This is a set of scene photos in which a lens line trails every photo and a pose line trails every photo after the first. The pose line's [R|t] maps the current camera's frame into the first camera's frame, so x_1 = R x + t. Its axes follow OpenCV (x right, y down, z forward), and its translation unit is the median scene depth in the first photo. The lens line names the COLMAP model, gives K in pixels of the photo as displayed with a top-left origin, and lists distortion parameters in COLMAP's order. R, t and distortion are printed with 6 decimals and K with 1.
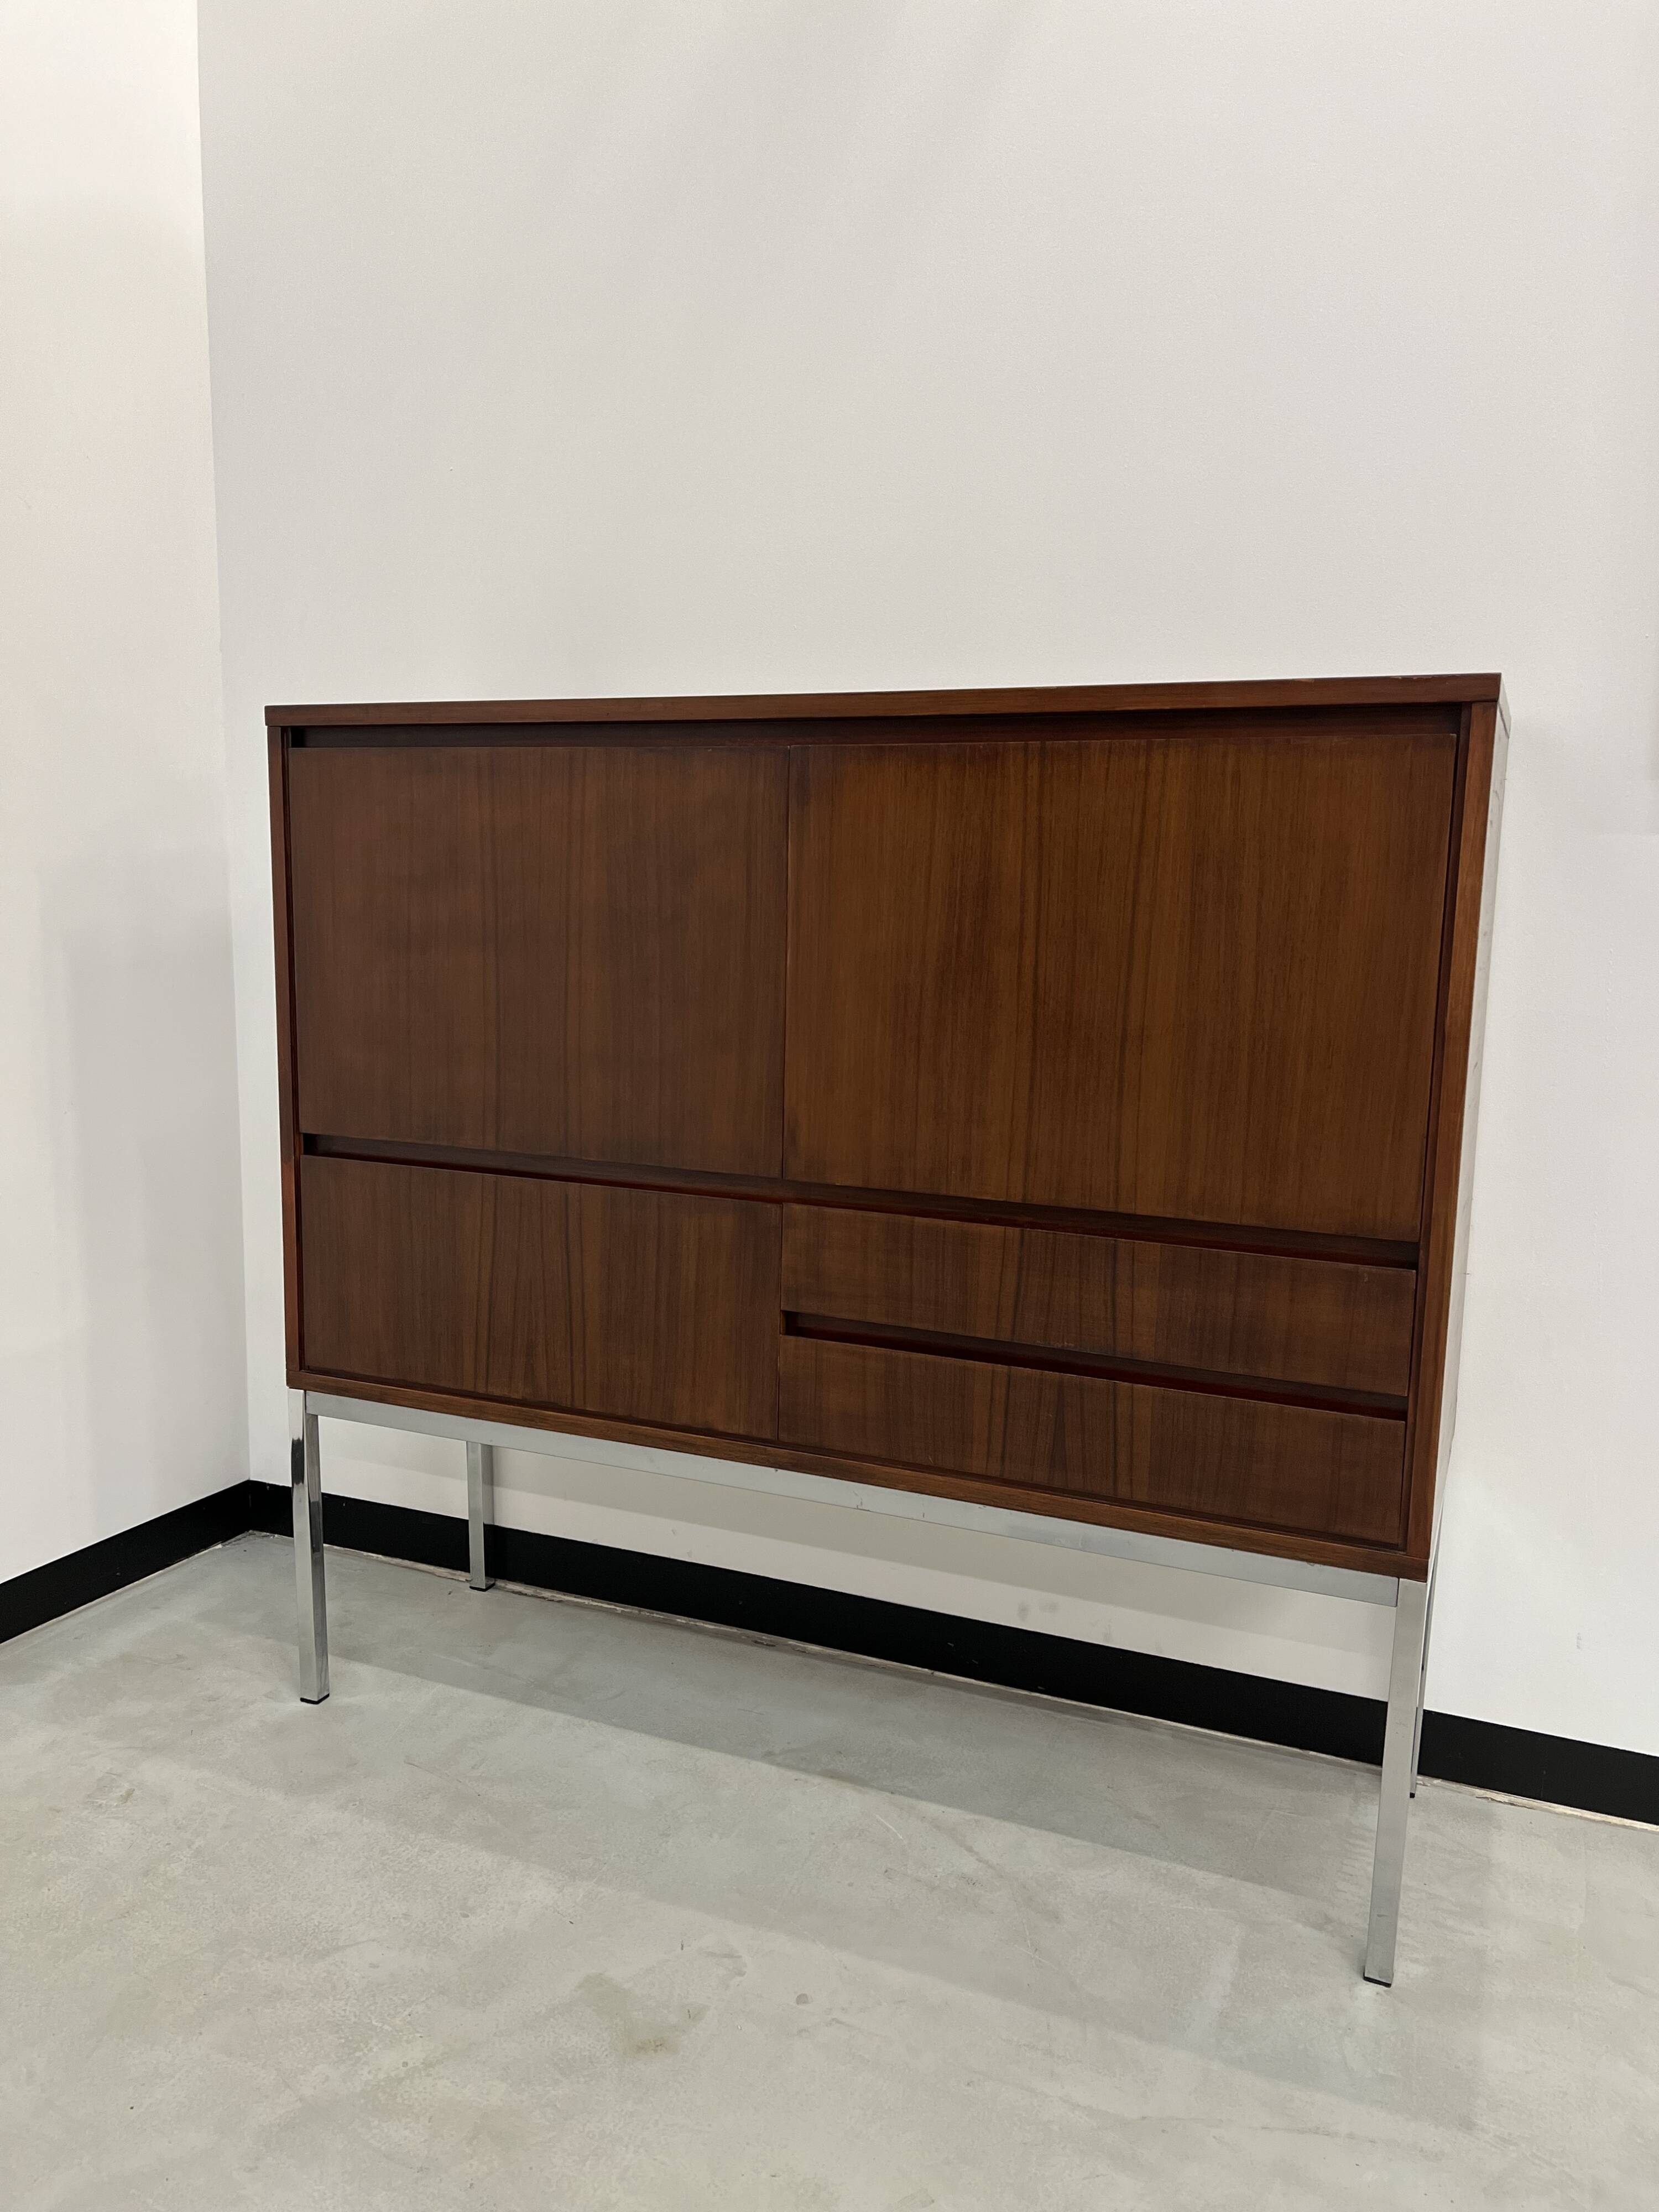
lens RADIAL K [[1678.5, 0, 837.8], [0, 1678.5, 1091.4], [0, 0, 1]] dist [0.046512, -0.055367]
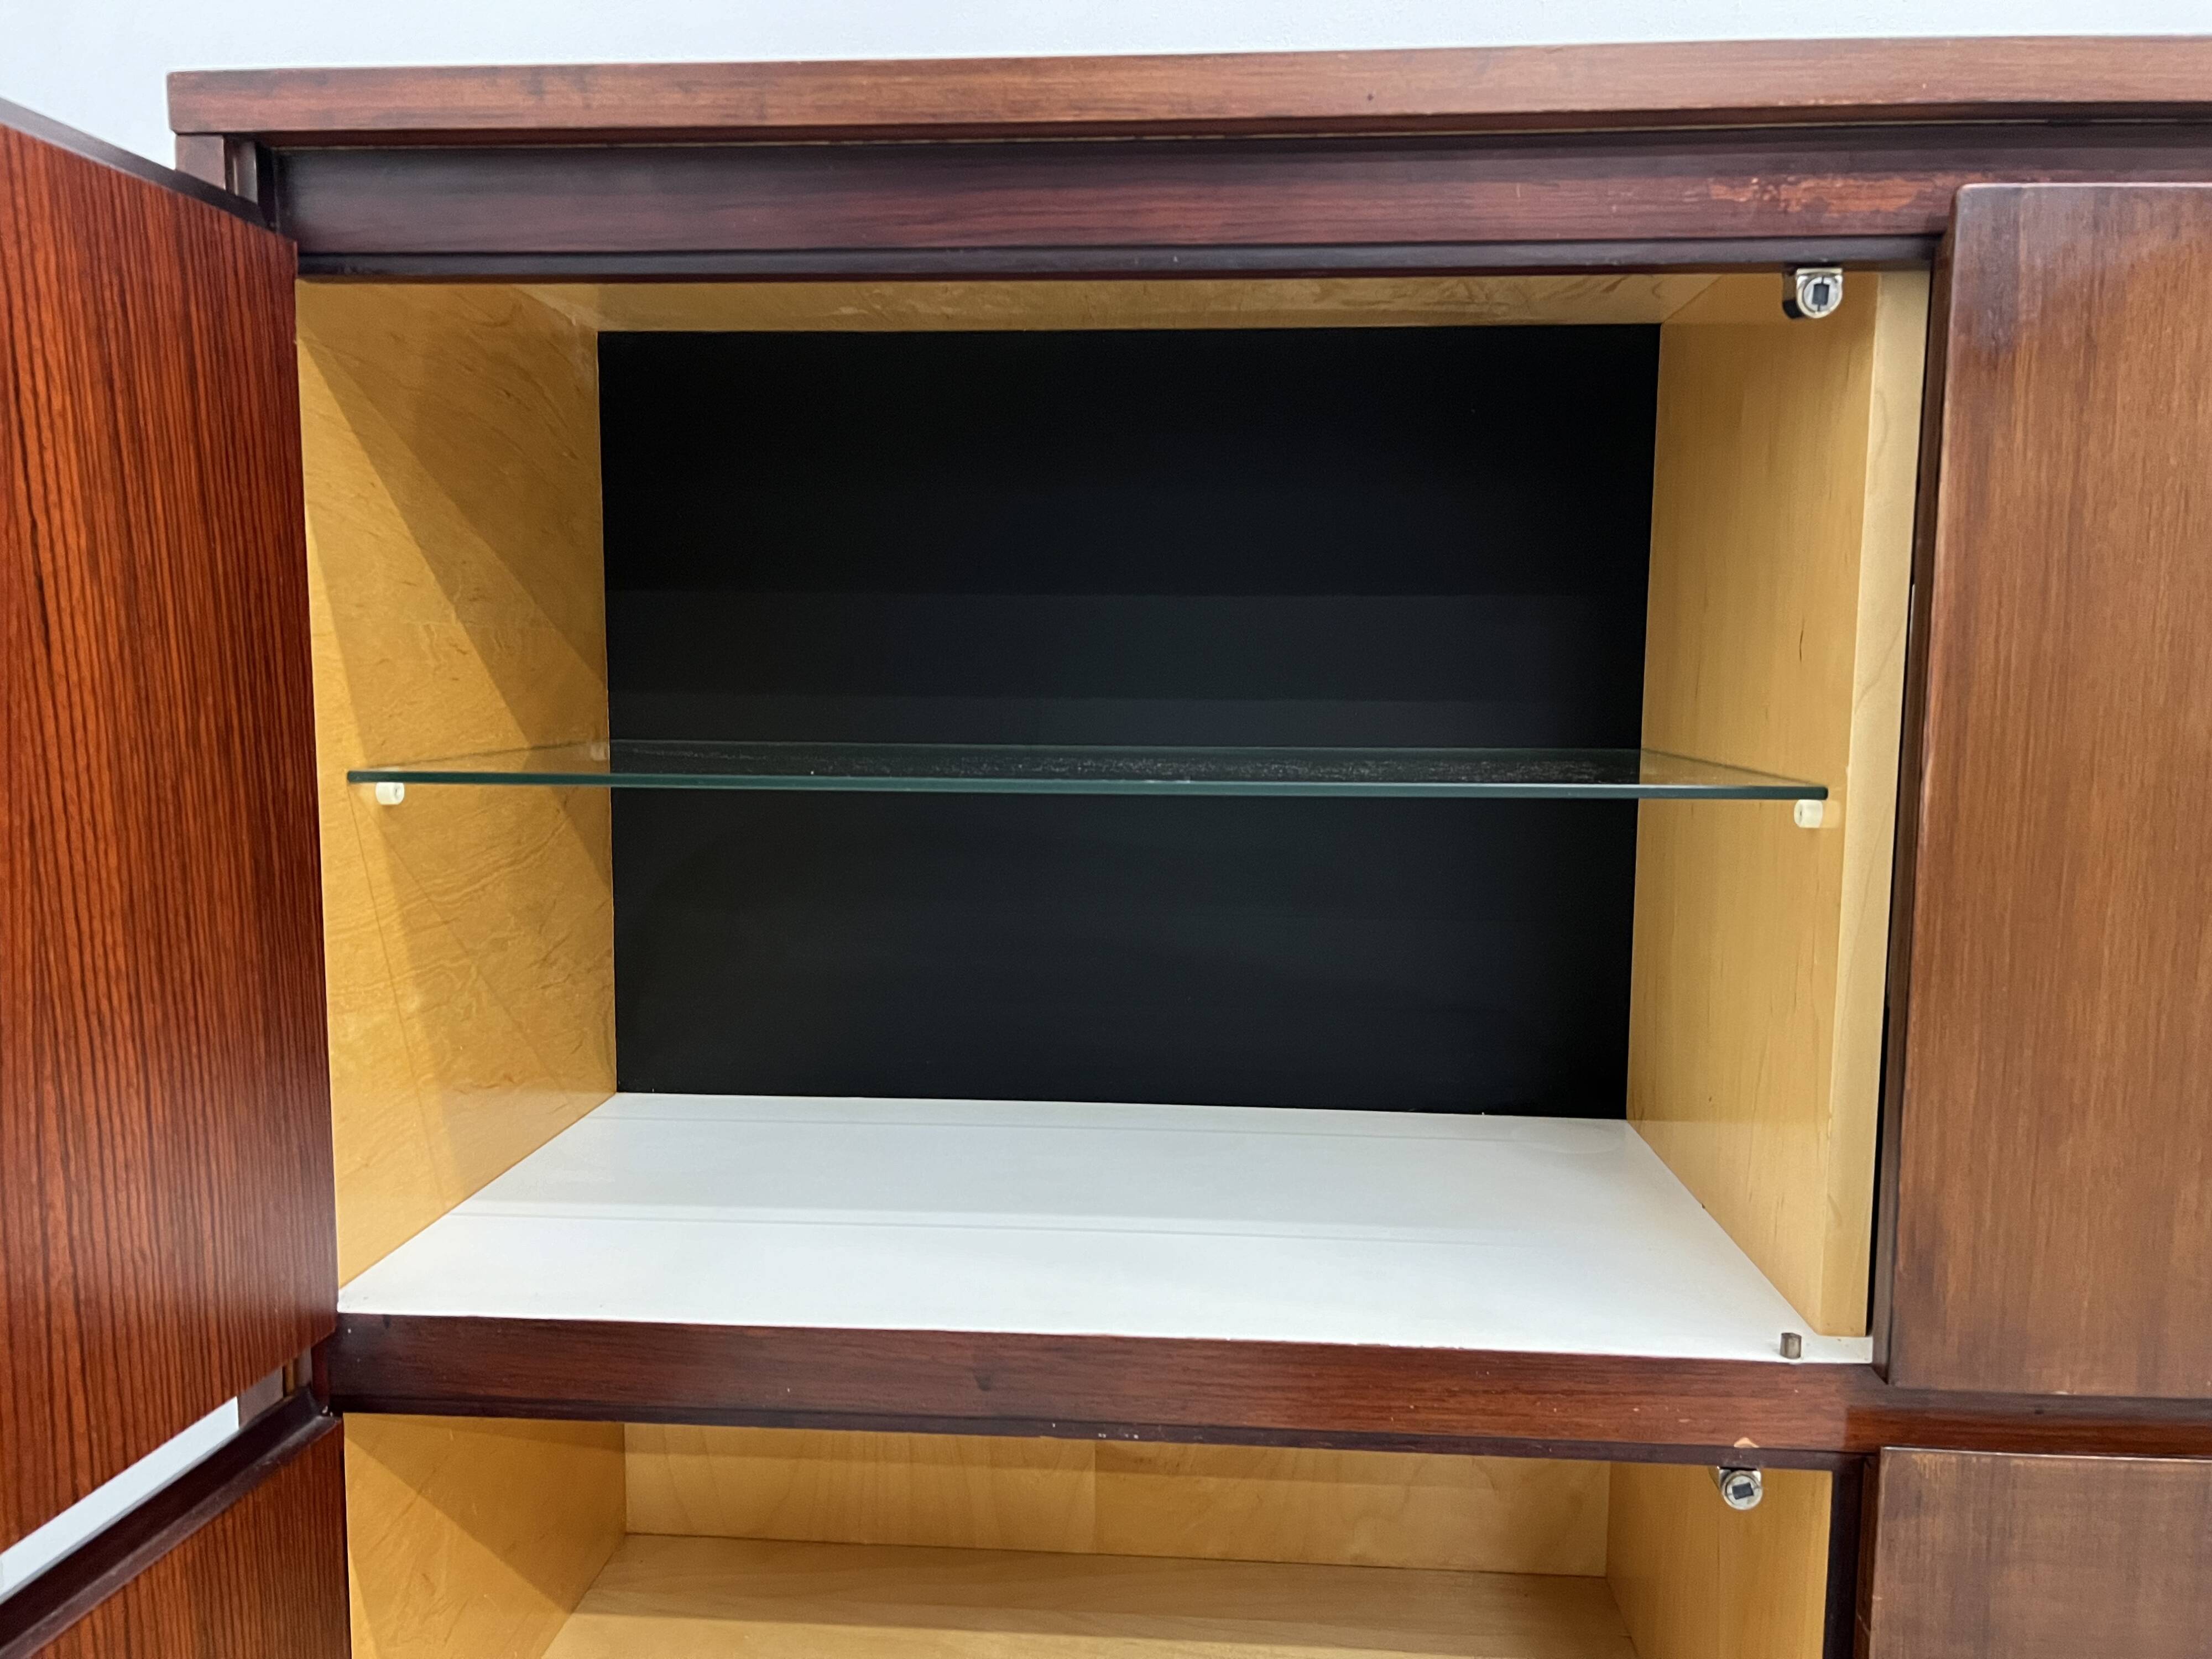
lens RADIAL K [[1678.5, 0, 1105.1], [0, 1678.5, 856.3], [0, 0, 1]] dist [0.046512, -0.055367]
pose [[0.947438, -0.051530, 0.315763, -0.289445], [0.058349, 0.998222, -0.012171, -0.065159], [-0.314574, 0.029956, 0.948760, 0.664681]]
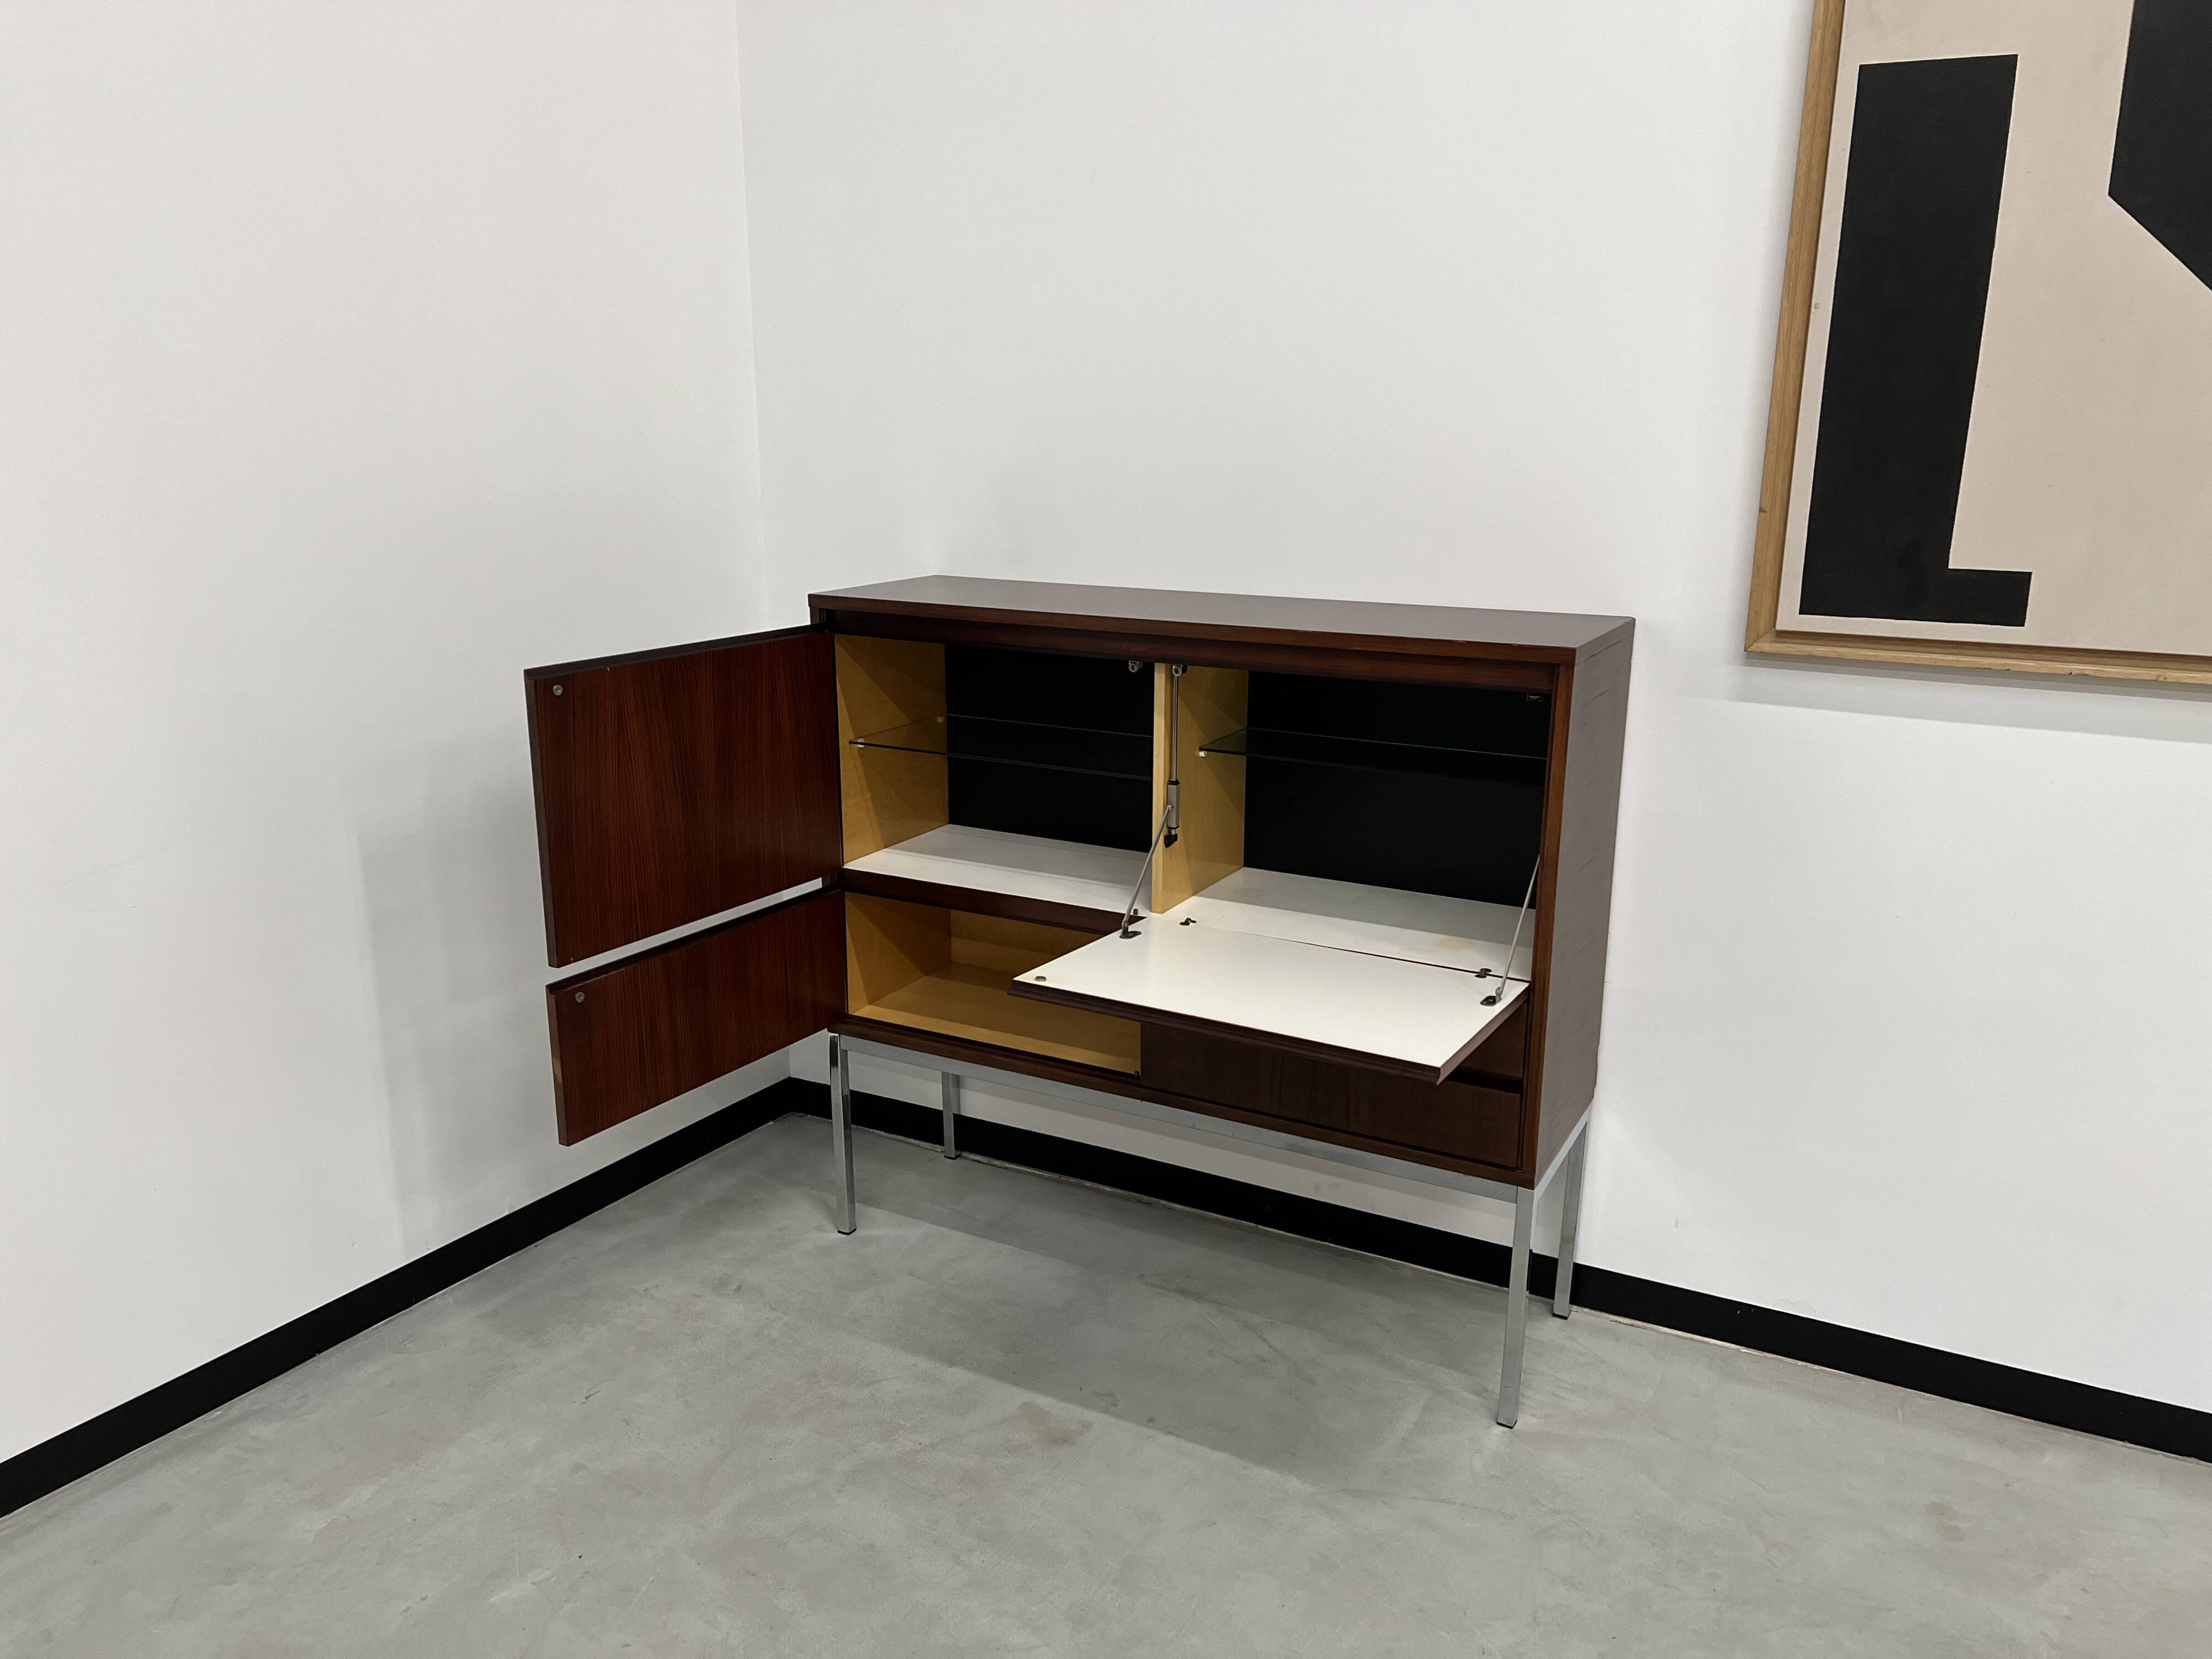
lens RADIAL K [[1678.5, 0, 1112.4], [0, 1678.5, 828.2], [0, 0, 1]] dist [0.046512, -0.055367]
pose [[0.996509, 0.011189, -0.082731, 0.056399], [-0.001156, 0.992733, 0.120332, -0.215662], [0.083476, -0.119816, 0.989280, -0.513146]]
